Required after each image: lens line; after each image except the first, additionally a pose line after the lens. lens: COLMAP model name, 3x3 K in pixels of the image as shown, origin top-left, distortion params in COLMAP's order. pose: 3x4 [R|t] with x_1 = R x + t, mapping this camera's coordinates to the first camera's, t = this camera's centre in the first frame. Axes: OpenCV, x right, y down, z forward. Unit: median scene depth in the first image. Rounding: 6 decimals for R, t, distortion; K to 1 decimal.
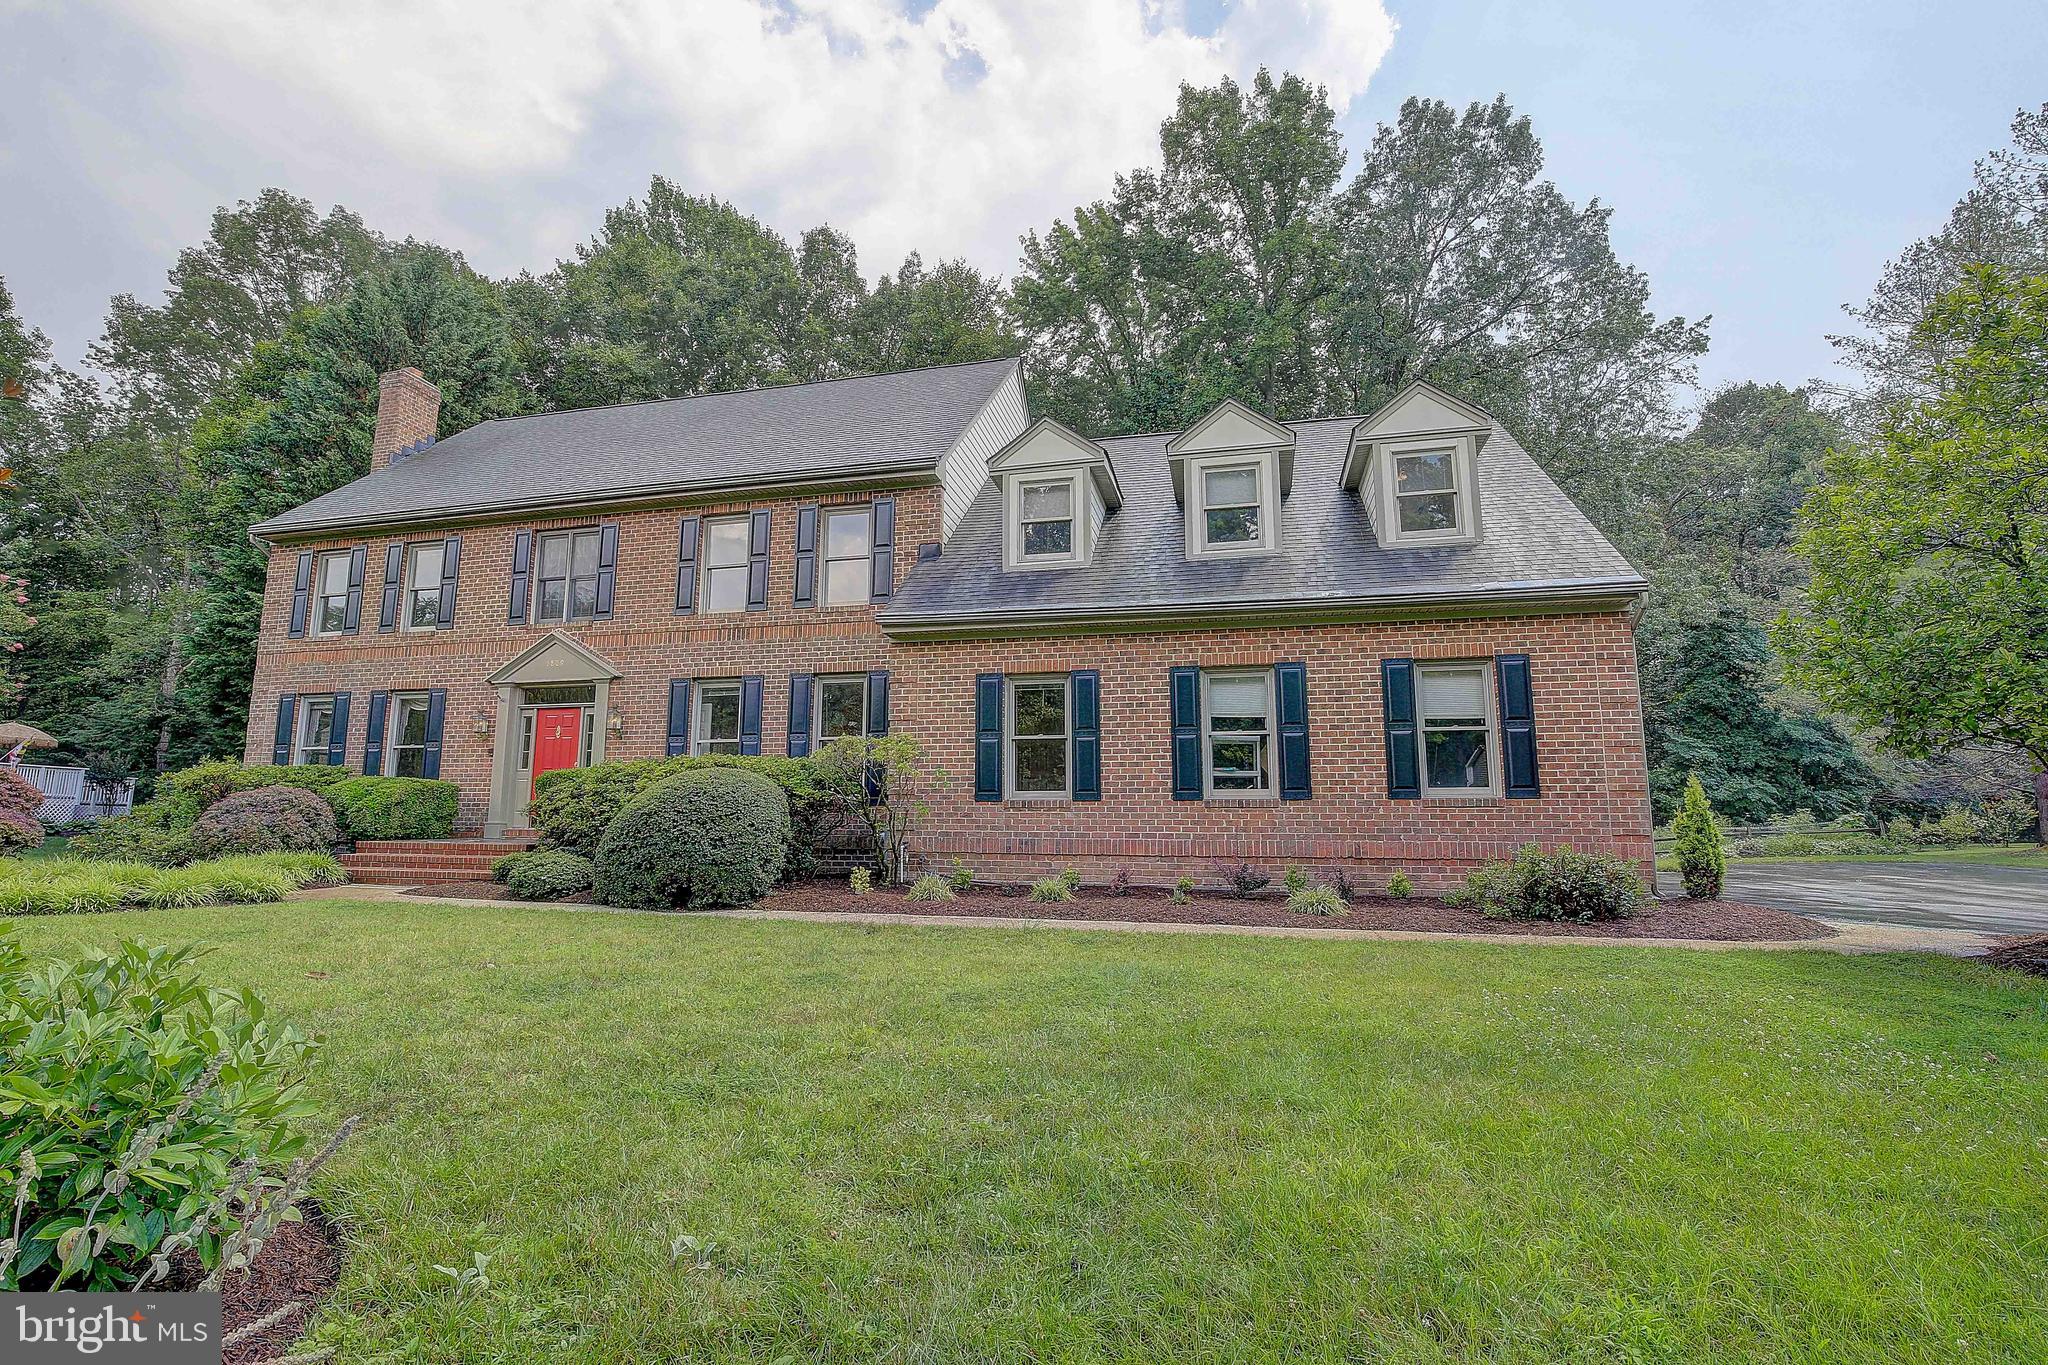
lens RADIAL K [[942.0, 0, 1012.6], [0, 942.0, 669.9], [0, 0, 1]] dist [-0.039243, 0.006899]
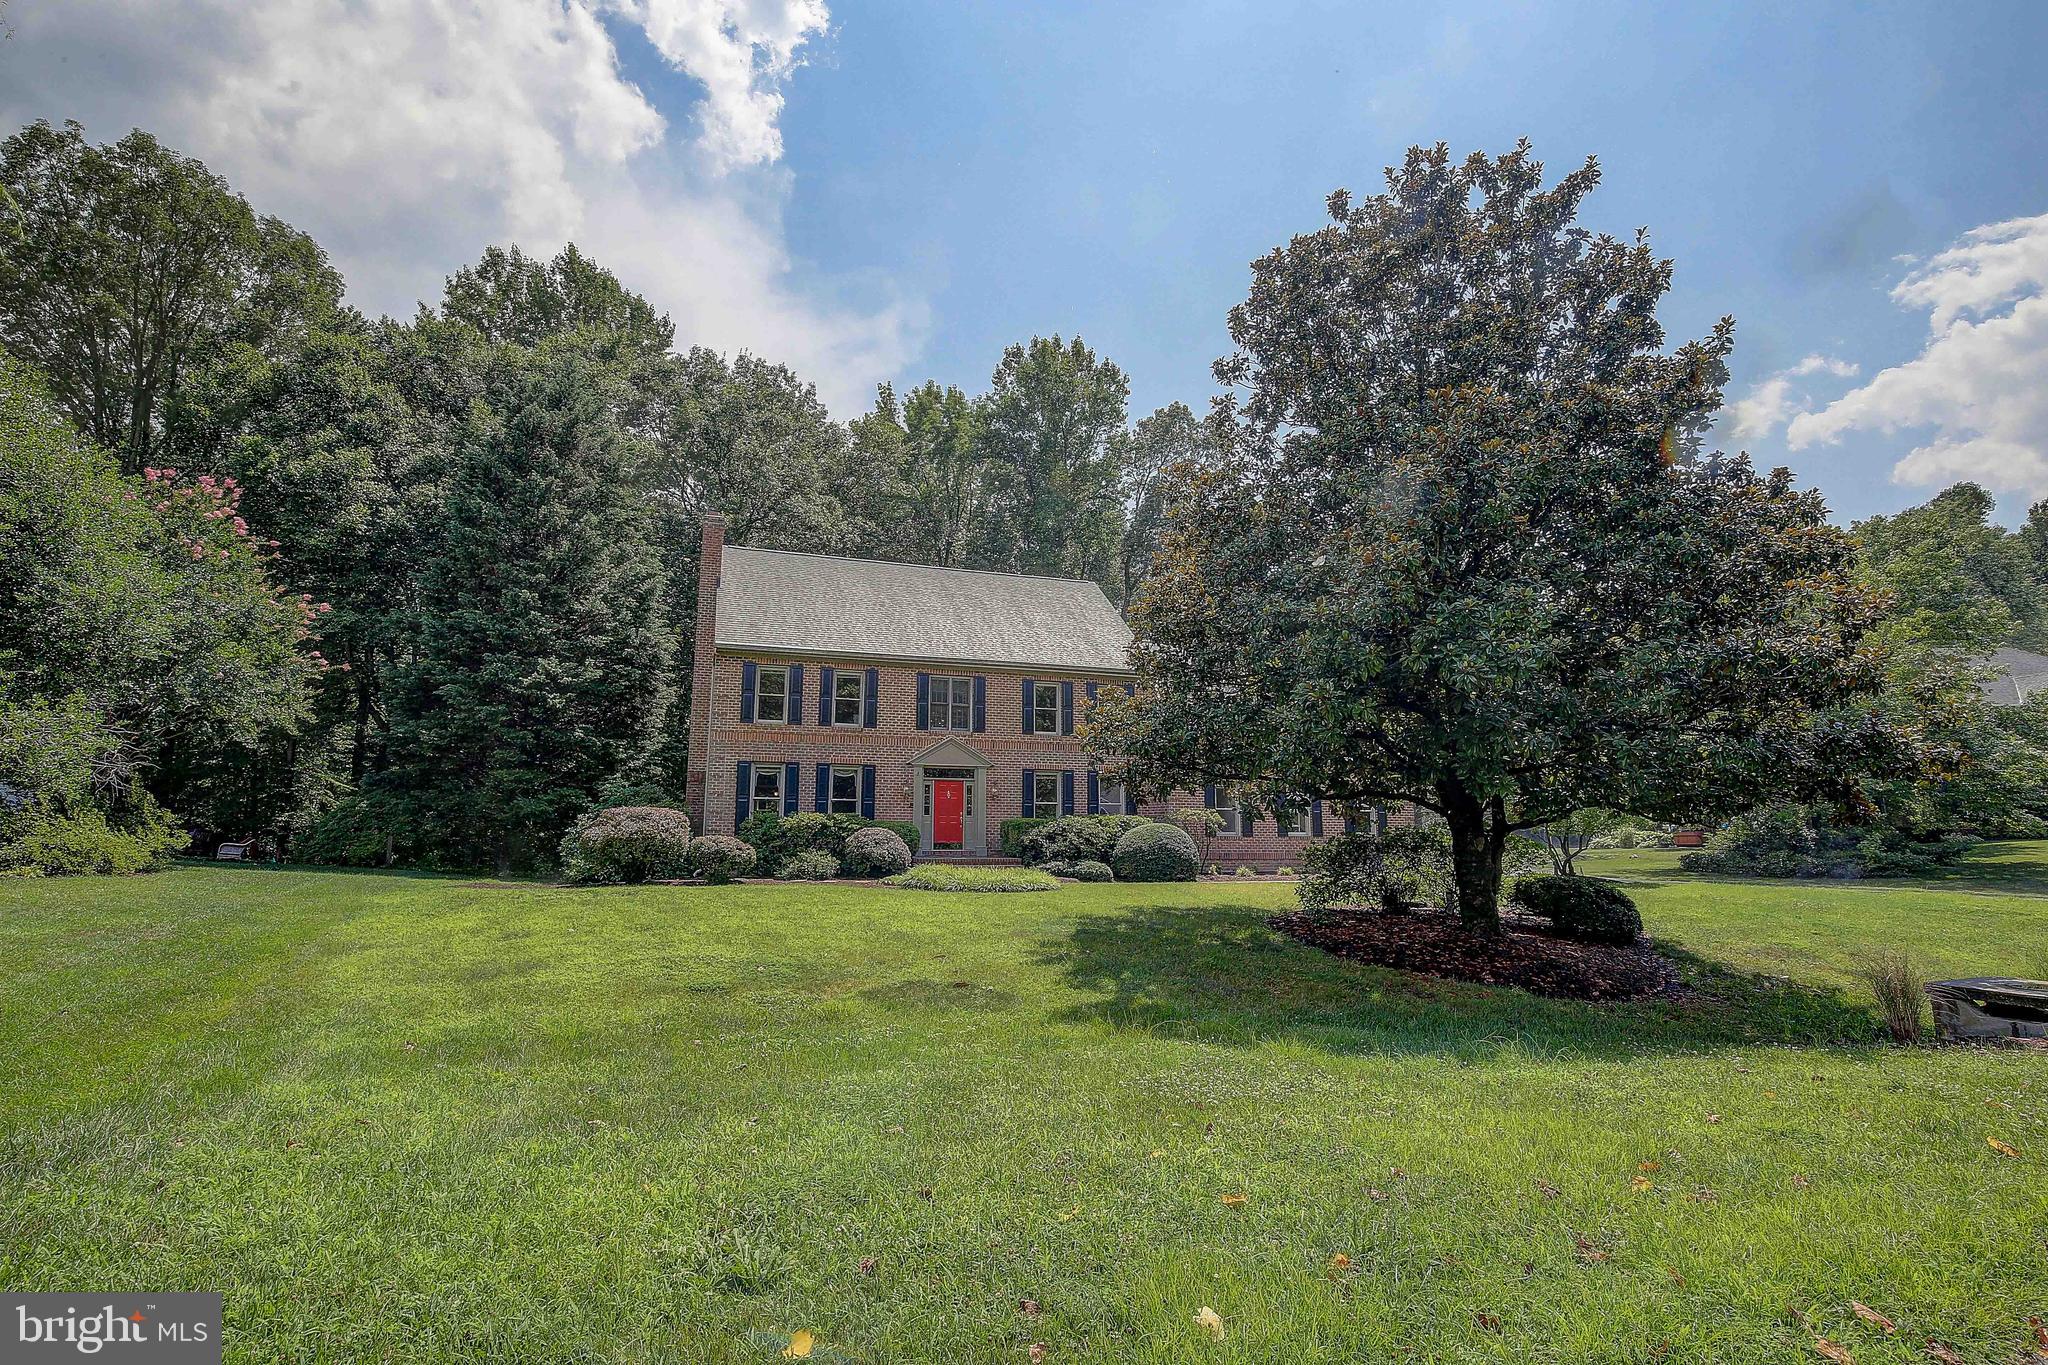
lens RADIAL K [[942.0, 0, 1012.6], [0, 942.0, 669.9], [0, 0, 1]] dist [-0.039243, 0.006899]
pose [[0.847062, 0.100119, 0.521979, -1.310435], [-0.083307, 0.994969, -0.055652, -0.076443], [-0.524924, 0.003656, 0.851141, -0.546244]]
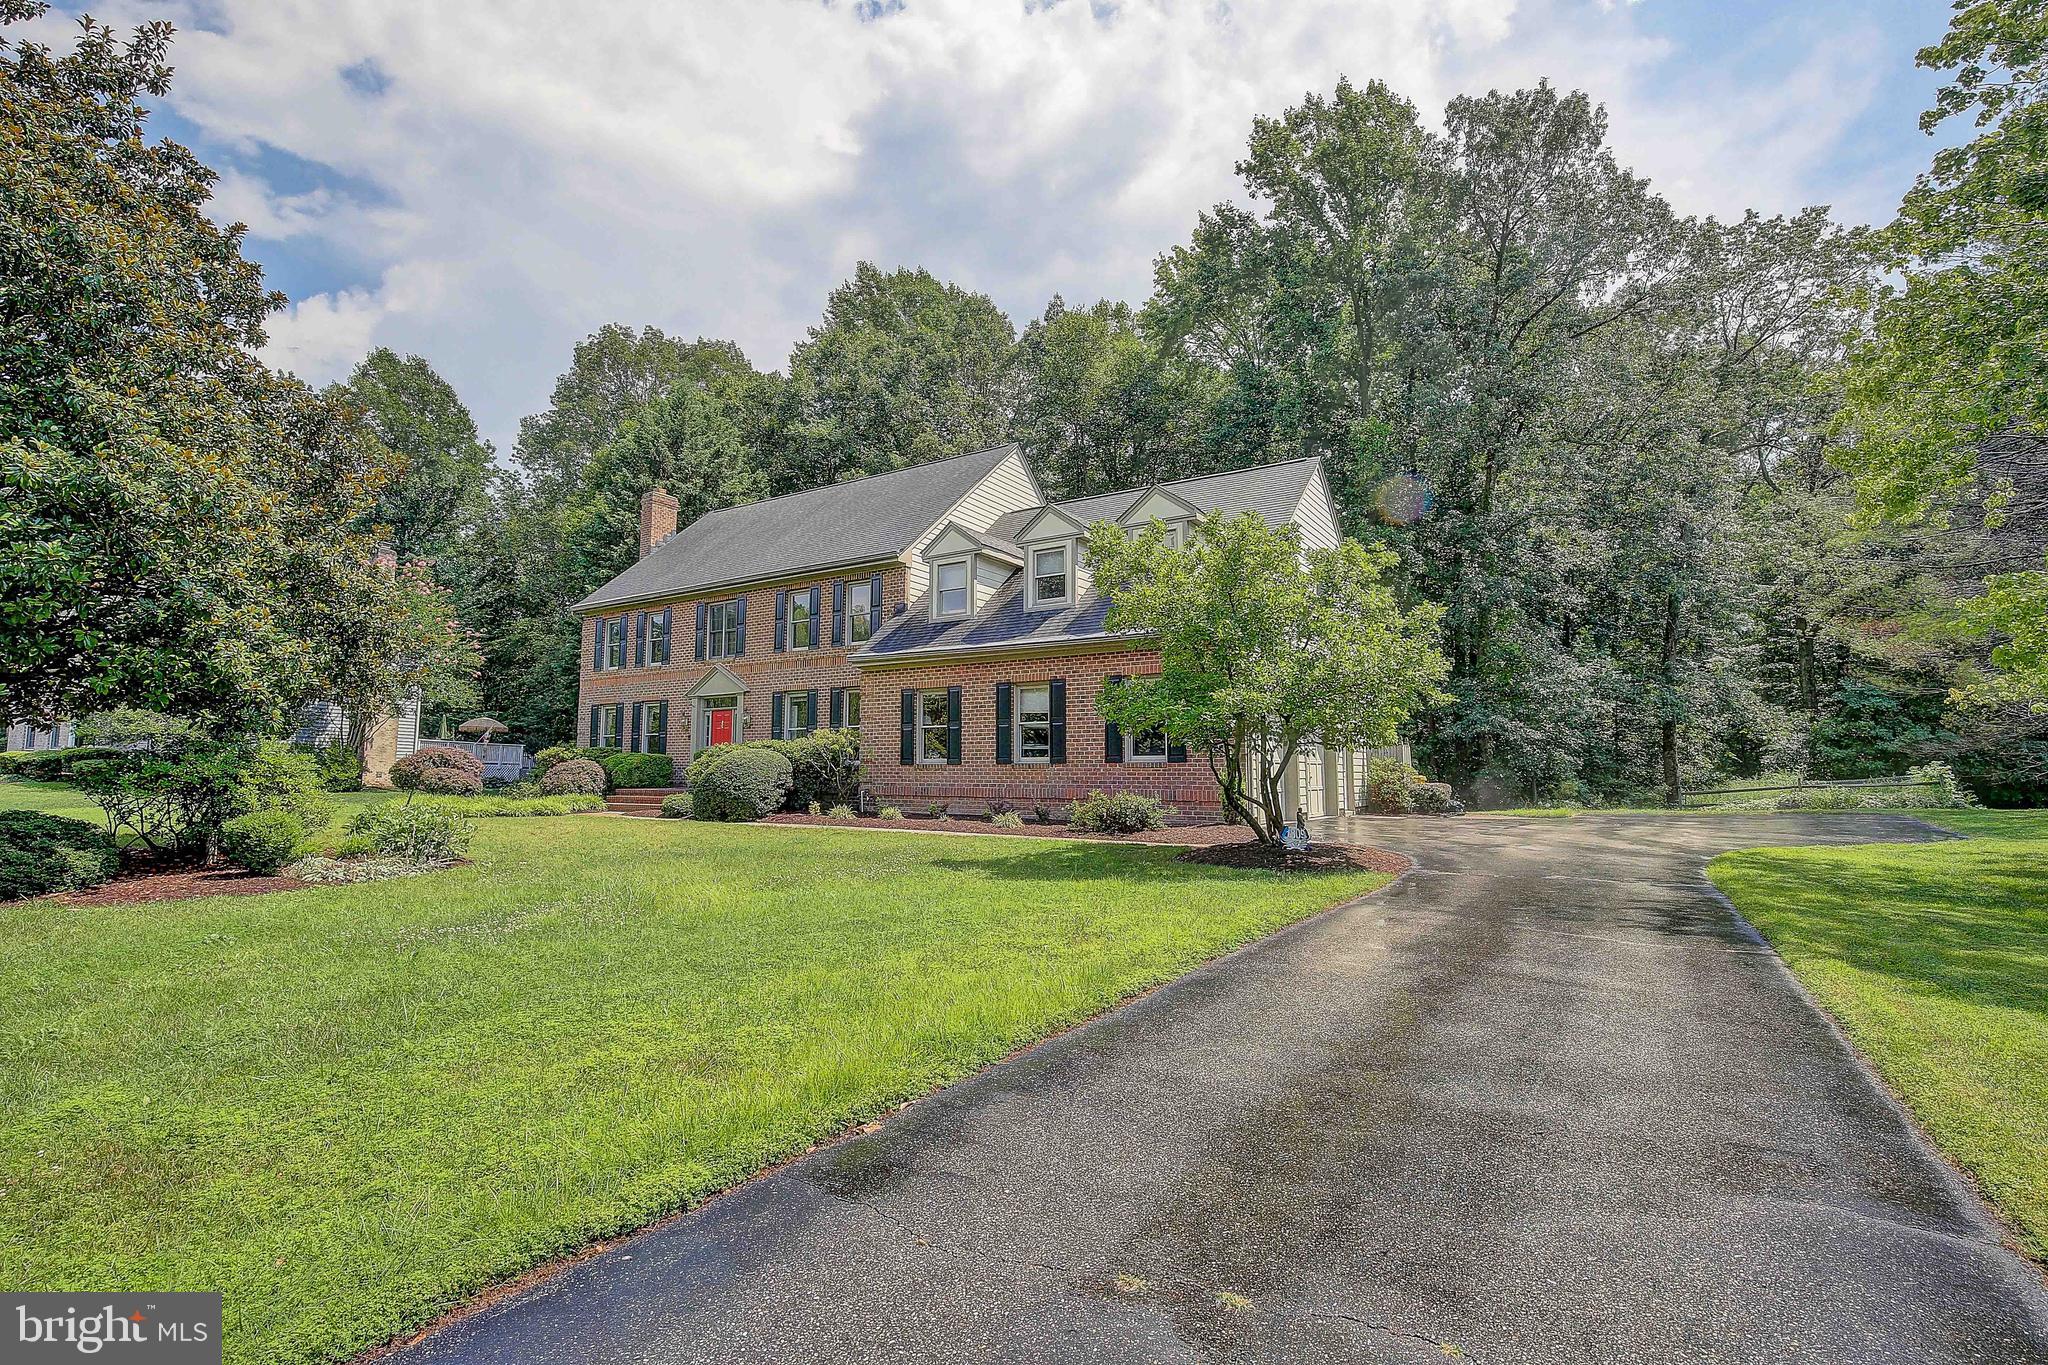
lens RADIAL K [[942.0, 0, 1012.6], [0, 942.0, 669.9], [0, 0, 1]] dist [-0.039243, 0.006899]
pose [[0.943129, -0.039742, -0.330044, 0.560938], [0.055586, 0.997703, 0.038704, -0.067103], [0.327748, -0.054849, 0.943172, -0.410155]]
